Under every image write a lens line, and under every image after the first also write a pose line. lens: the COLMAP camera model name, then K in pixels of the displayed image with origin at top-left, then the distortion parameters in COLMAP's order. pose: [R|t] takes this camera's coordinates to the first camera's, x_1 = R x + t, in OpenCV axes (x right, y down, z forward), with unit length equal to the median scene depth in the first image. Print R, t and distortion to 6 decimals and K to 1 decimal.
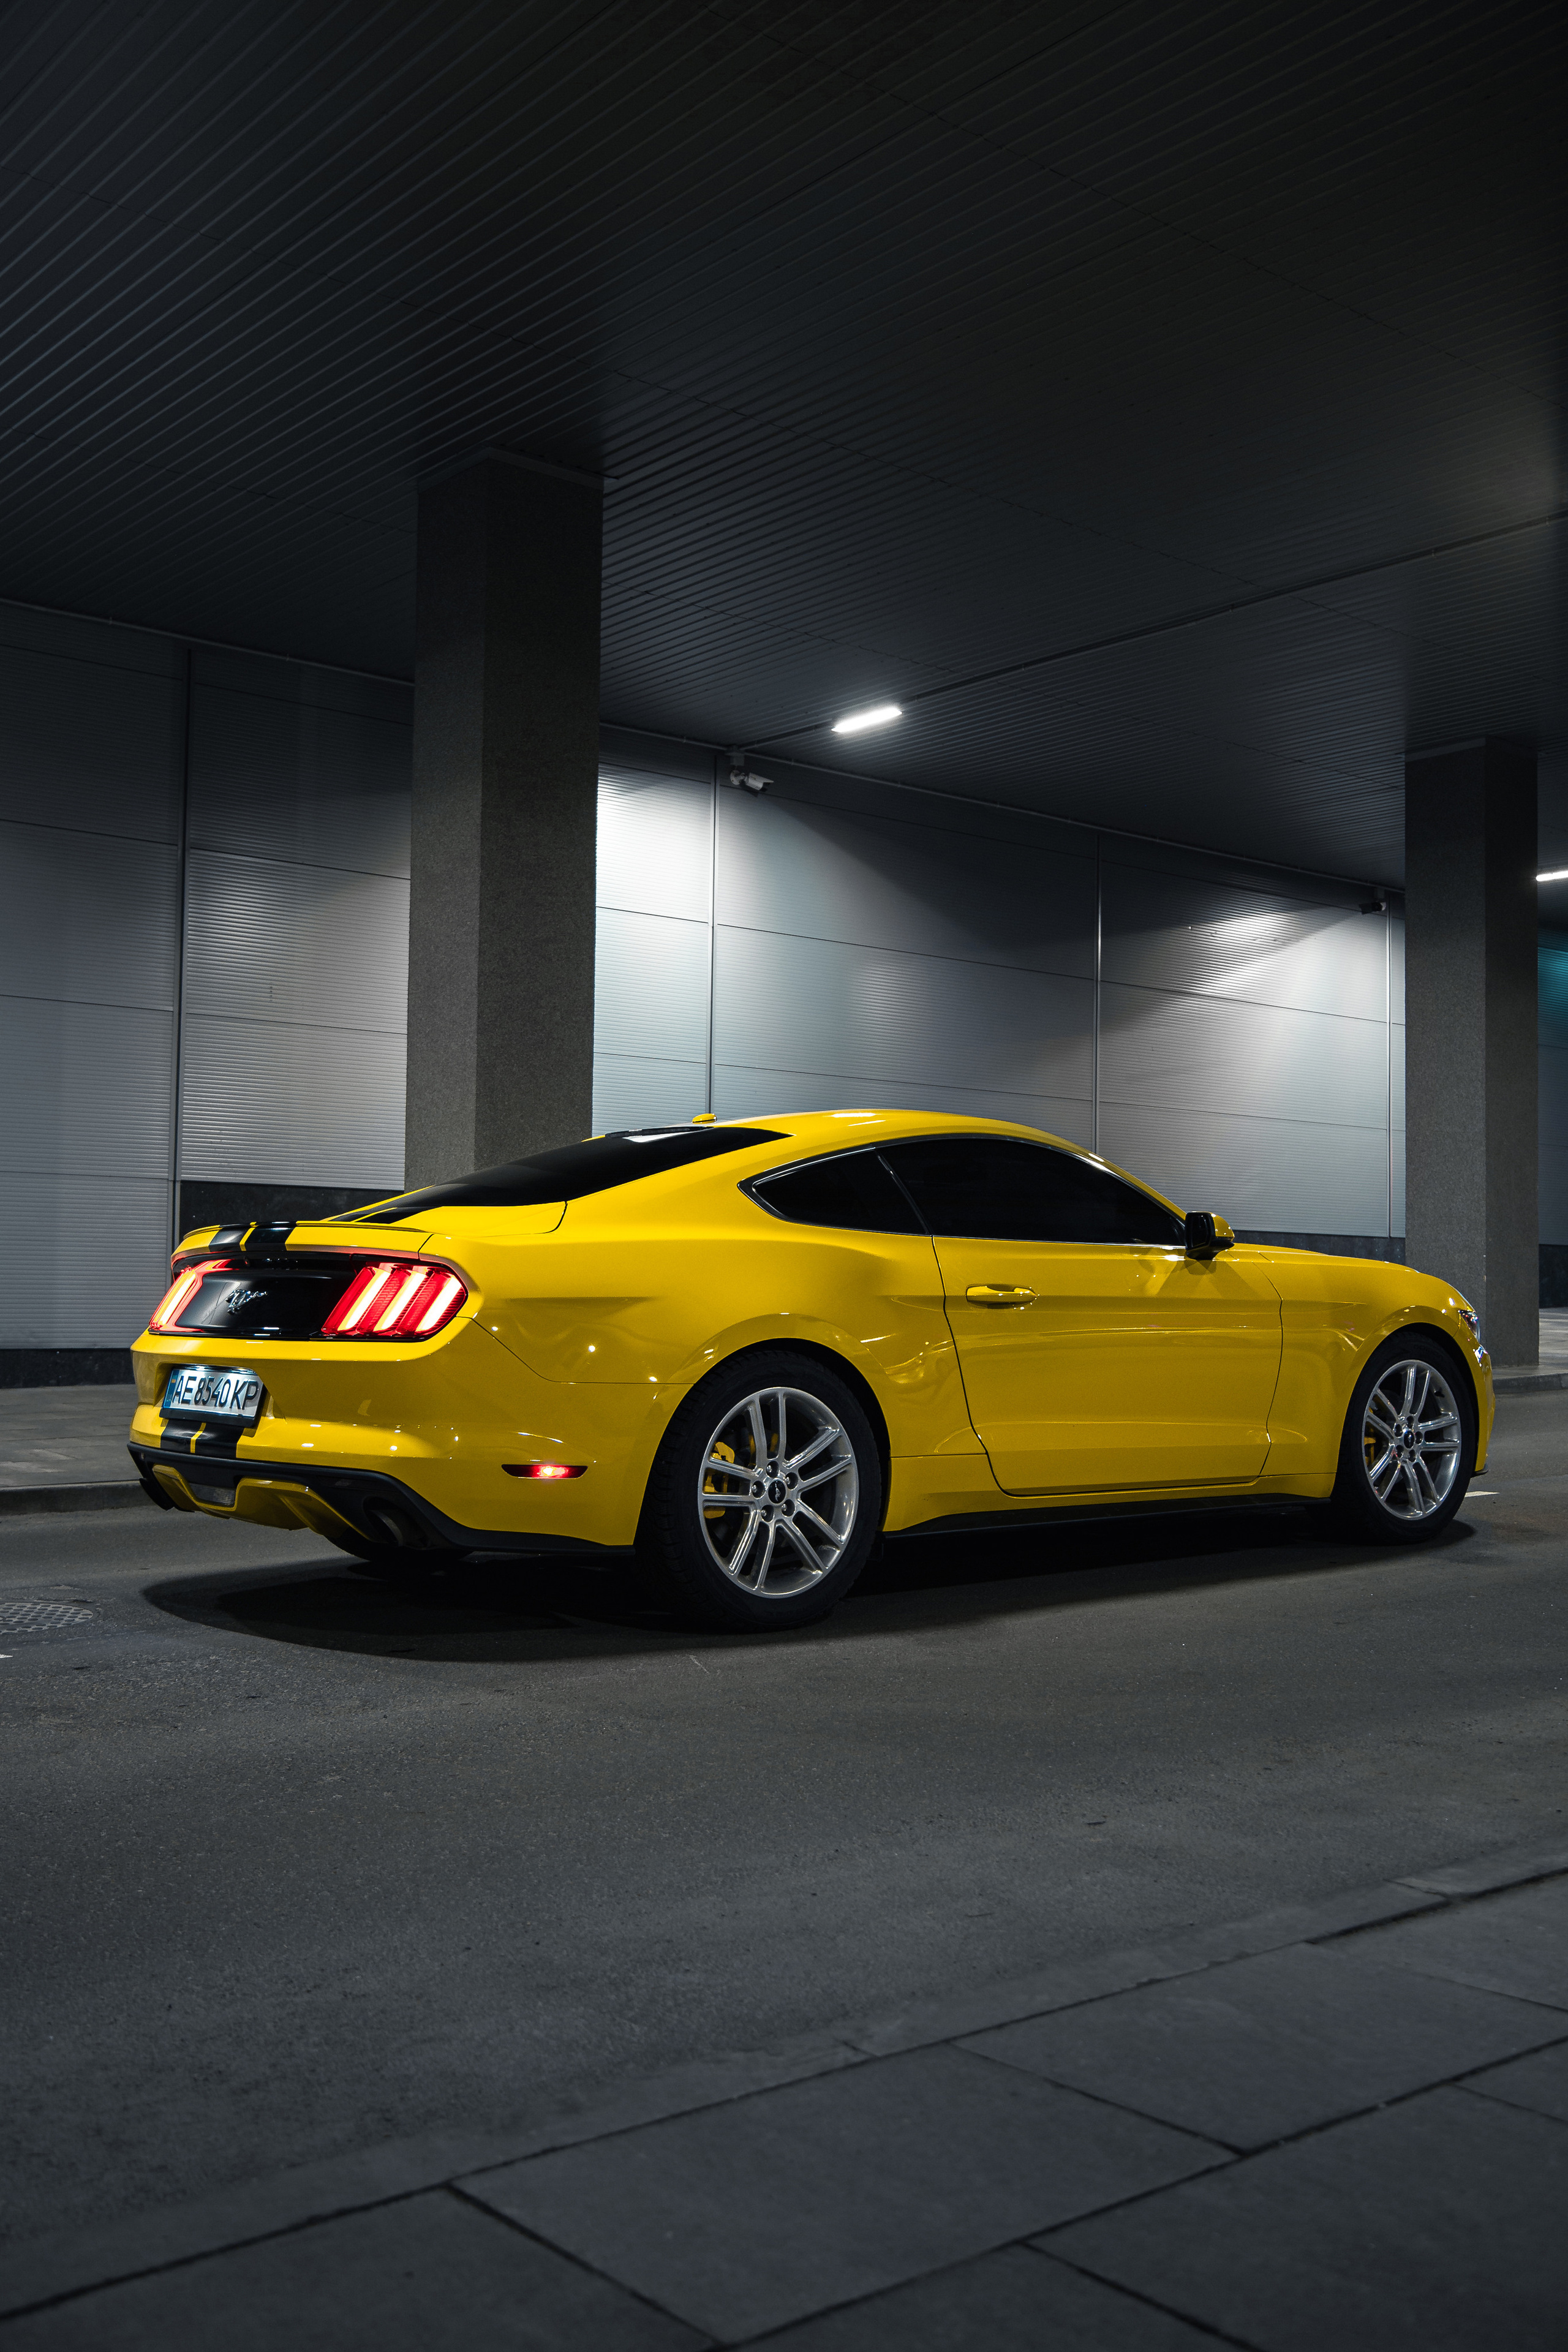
lens RADIAL K [[2312.4, 0, 784.5], [0, 2312.4, 1178.6], [0, 0, 1]] dist [0.005665, 0.000000]
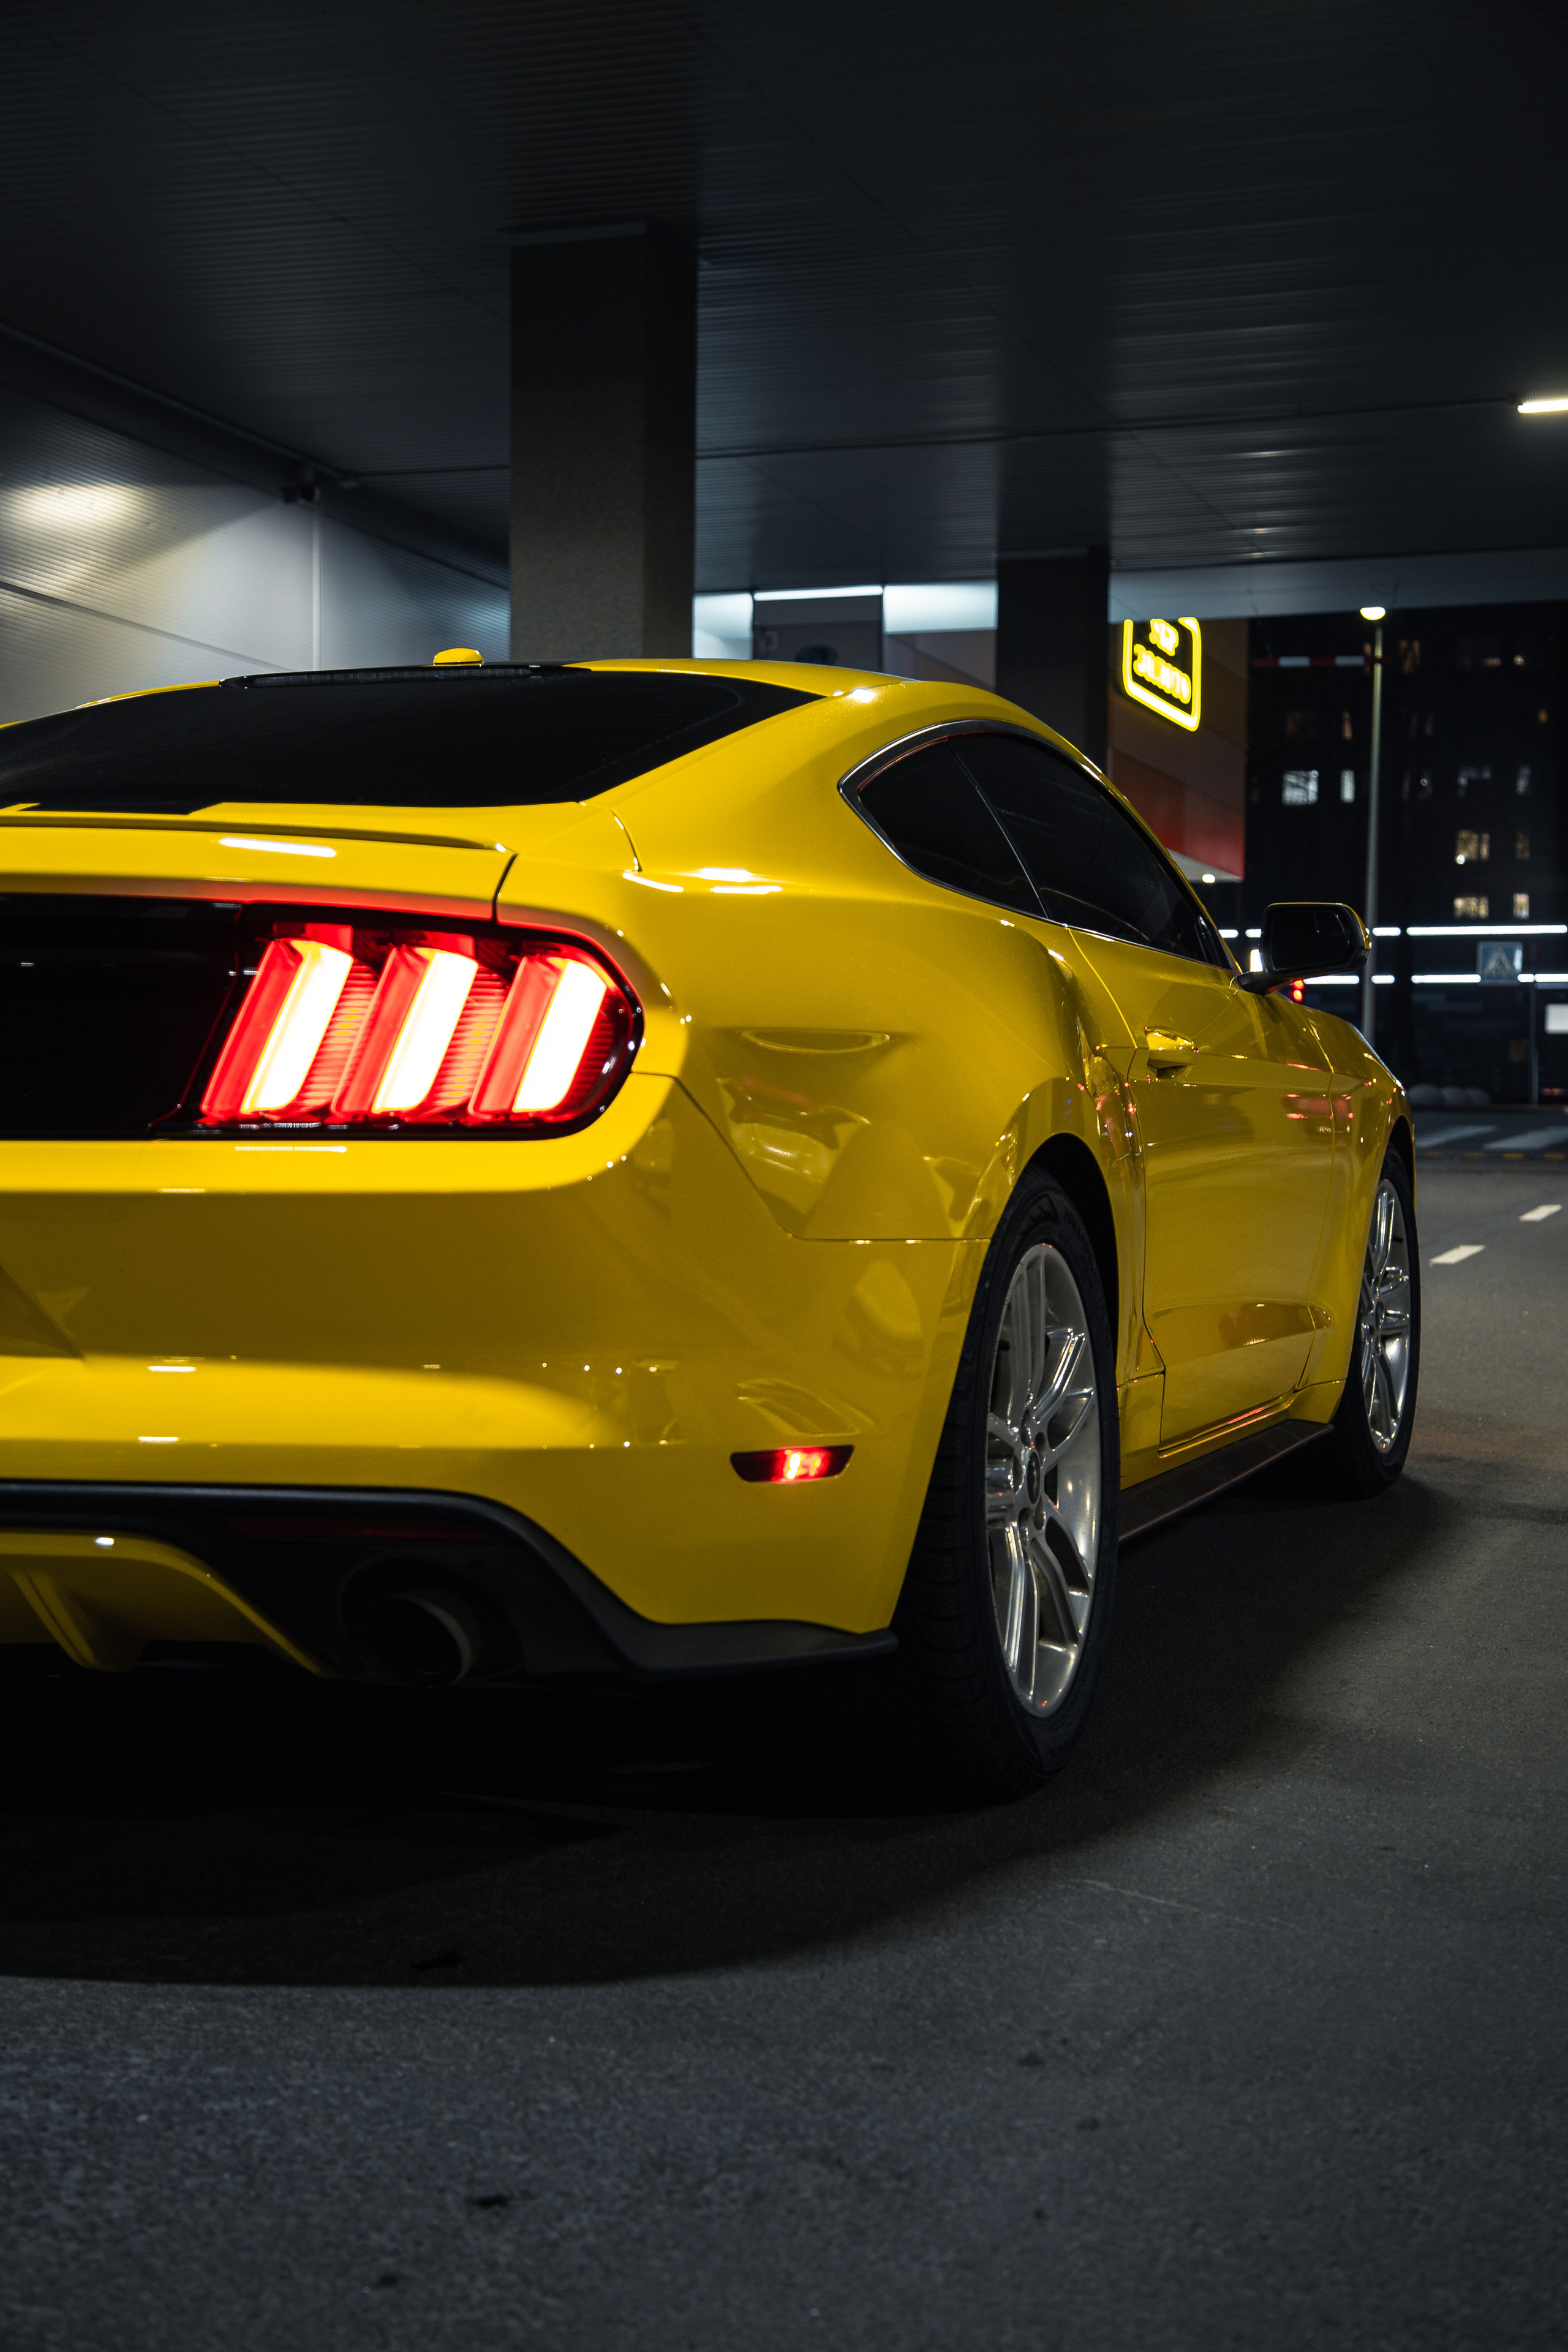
lens RADIAL K [[3352.1, 0, 784.2], [0, 3352.1, 1174.1], [0, 0, 1]] dist [-0.008762, 0.000000]
pose [[0.859119, -0.010091, 0.511676, -0.391123], [-0.023652, 0.997954, 0.059393, 0.042005], [-0.511229, -0.063127, 0.857123, 0.502288]]
